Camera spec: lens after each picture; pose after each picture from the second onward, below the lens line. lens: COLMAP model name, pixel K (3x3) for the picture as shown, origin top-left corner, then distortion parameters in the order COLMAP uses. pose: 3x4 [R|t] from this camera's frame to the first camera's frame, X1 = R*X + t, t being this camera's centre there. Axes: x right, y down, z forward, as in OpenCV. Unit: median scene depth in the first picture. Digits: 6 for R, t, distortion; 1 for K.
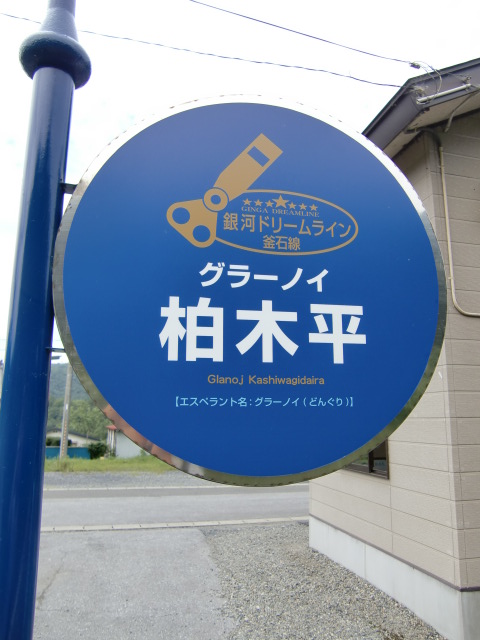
lens RADIAL K [[515.2, 0, 241.9], [0, 515.2, 315.2], [0, 0, 1]] dist [-0.062966, 0.031104]
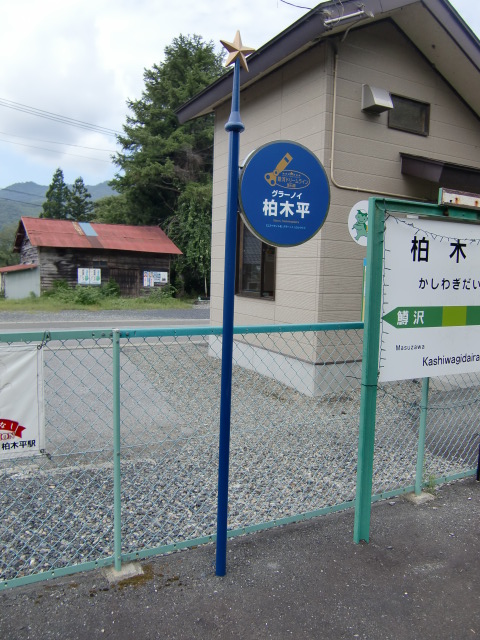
lens RADIAL K [[515.2, 0, 238.6], [0, 515.2, 320.2], [0, 0, 1]] dist [-0.062966, 0.031104]
pose [[0.972516, 0.004380, 0.232793, -1.200688], [-0.072372, 0.955984, 0.284352, -0.241430], [-0.221301, -0.293385, 0.930028, -2.781398]]
